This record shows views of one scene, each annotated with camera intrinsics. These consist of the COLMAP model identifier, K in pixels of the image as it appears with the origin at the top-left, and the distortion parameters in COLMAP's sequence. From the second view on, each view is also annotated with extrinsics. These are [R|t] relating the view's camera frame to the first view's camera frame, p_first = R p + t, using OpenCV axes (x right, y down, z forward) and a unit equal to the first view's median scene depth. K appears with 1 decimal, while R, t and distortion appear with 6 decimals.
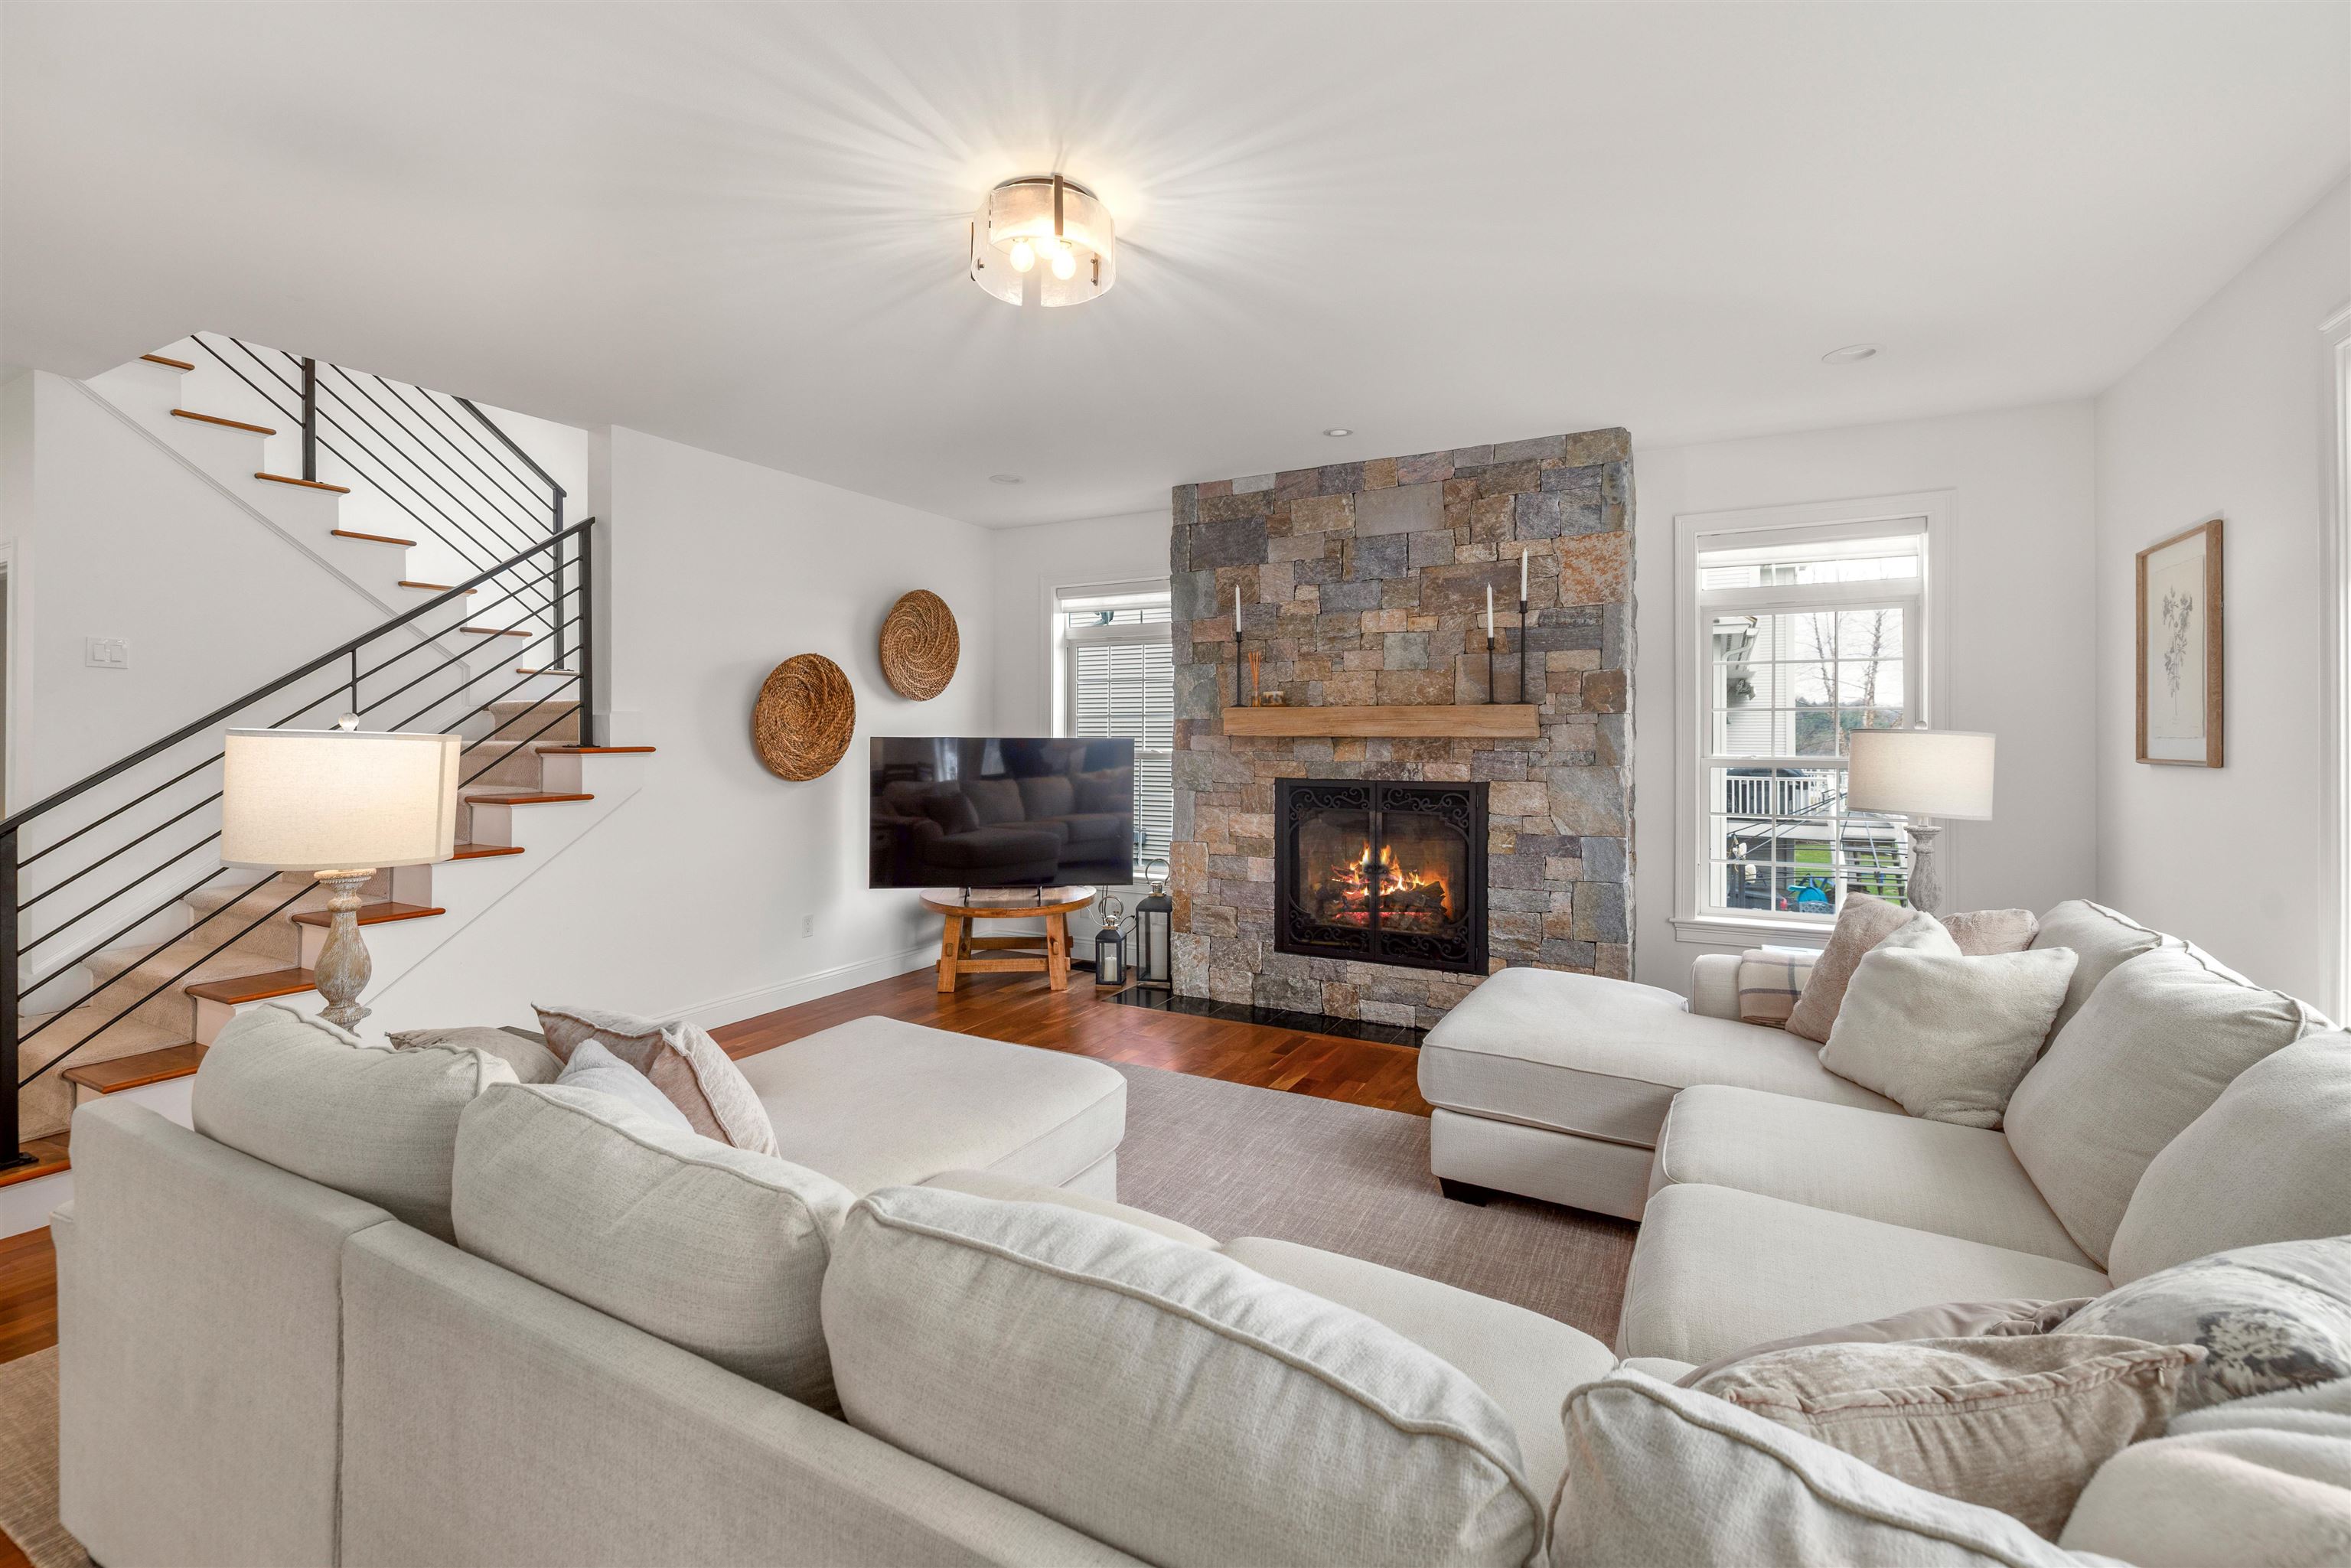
lens RADIAL K [[997.4, 0, 1181.4], [0, 997.4, 736.4], [0, 0, 1]] dist [-0.001647, -0.000127]
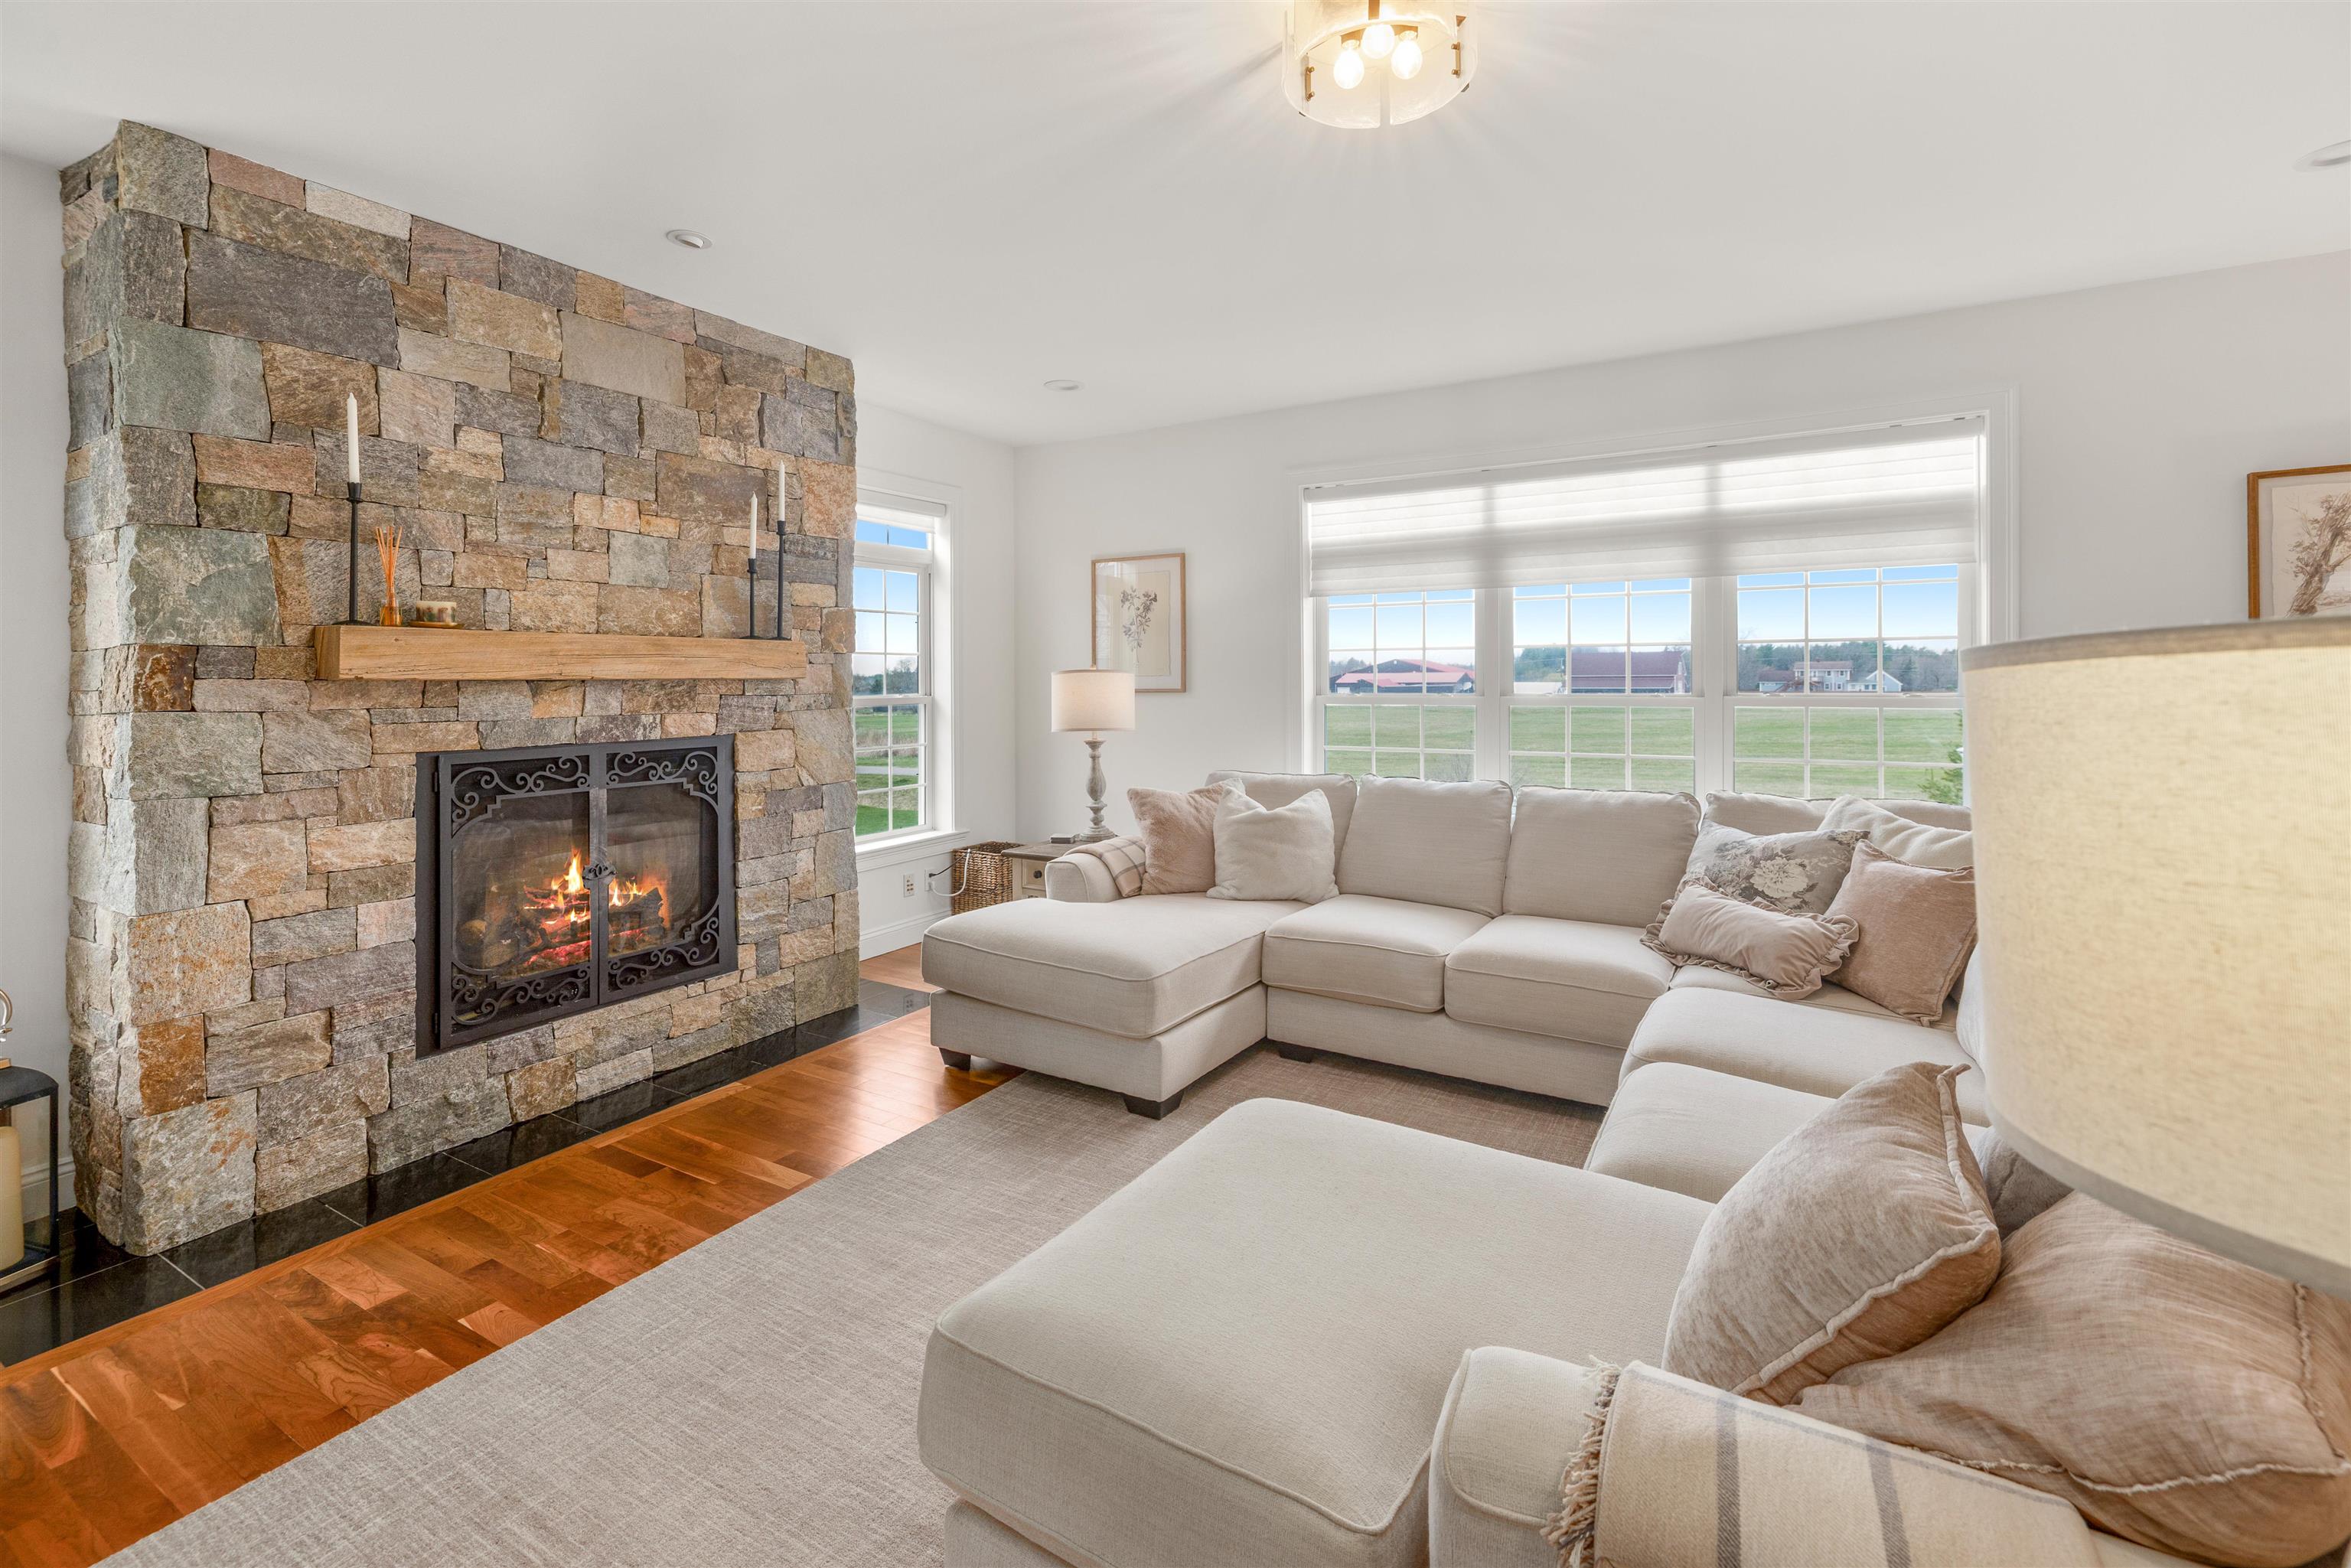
lens RADIAL K [[1029.6, 0, 1171.6], [0, 1029.6, 679.0], [0, 0, 1]] dist [-0.000417, -0.000193]
pose [[0.049990, -0.007023, 0.998725, -0.494031], [0.002756, 0.999972, 0.006894, -0.003758], [-0.998746, 0.002407, 0.050008, 0.570963]]
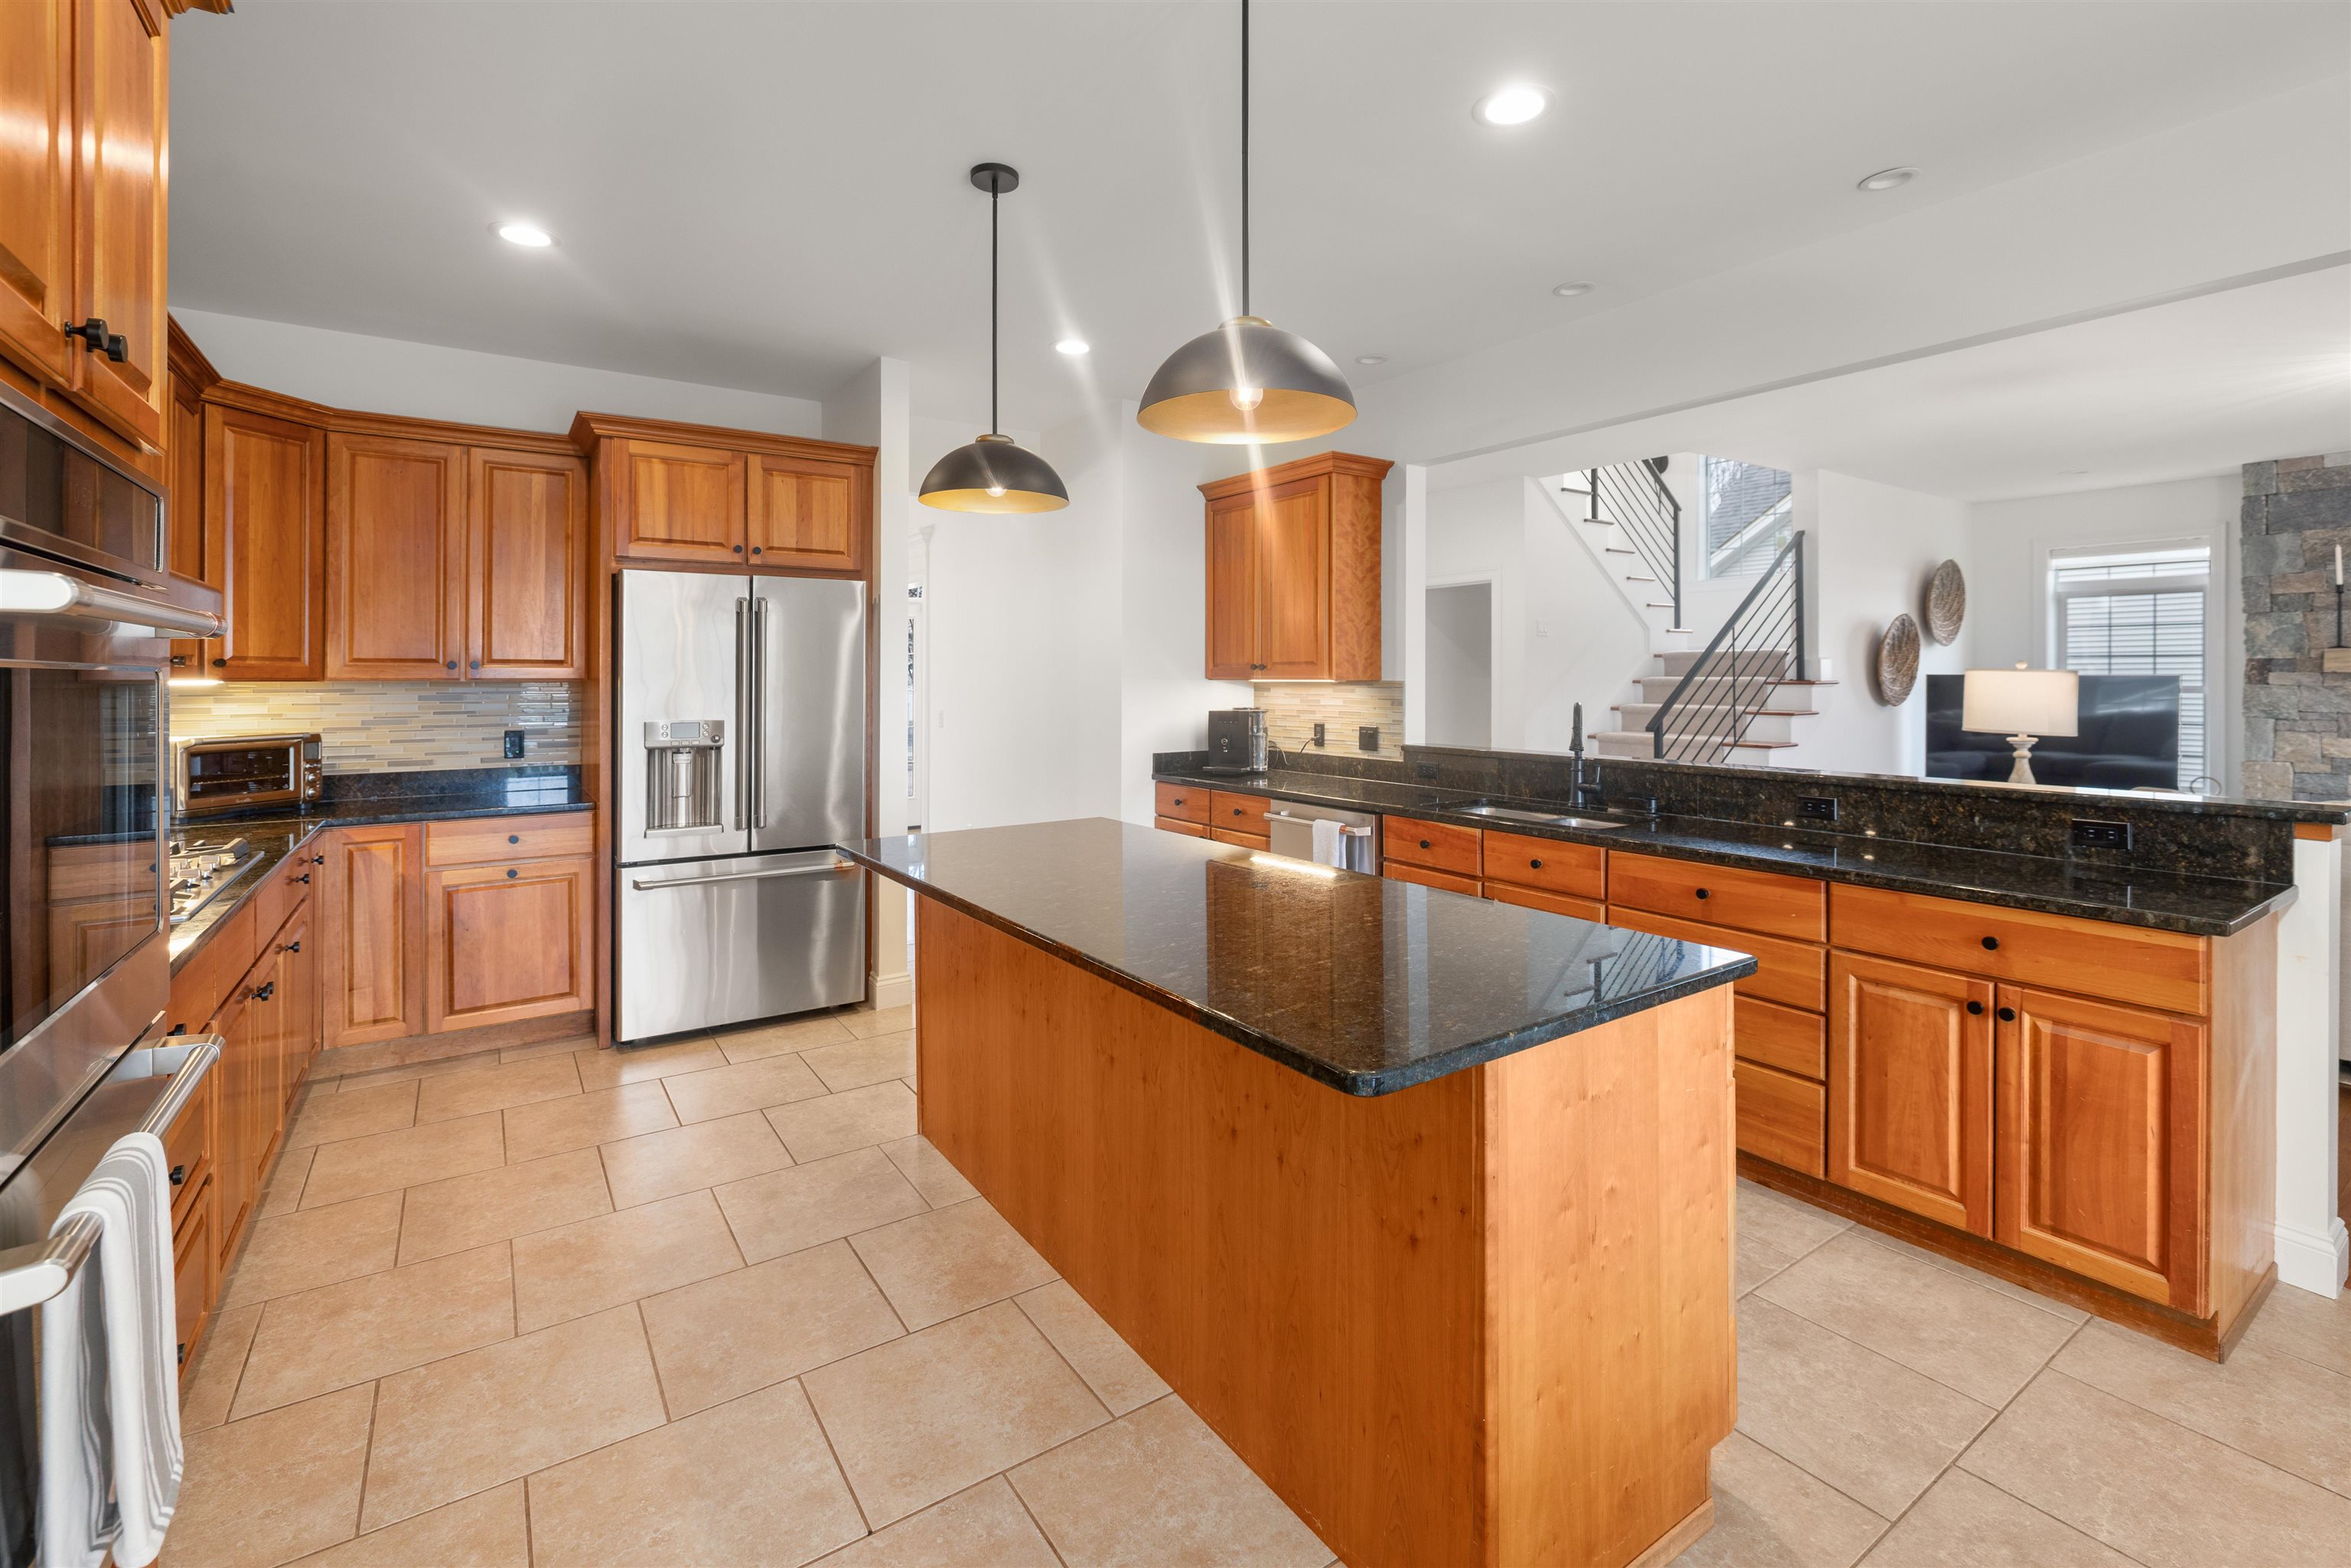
lens RADIAL K [[1029.6, 0, 1171.6], [0, 1029.6, 679.0], [0, 0, 1]] dist [-0.000417, -0.000193]
pose [[0.889477, -0.001953, -0.456975, -0.652915], [0.001822, 0.999998, -0.000726, 0.006126], [0.456975, -0.000187, 0.889479, -0.758481]]
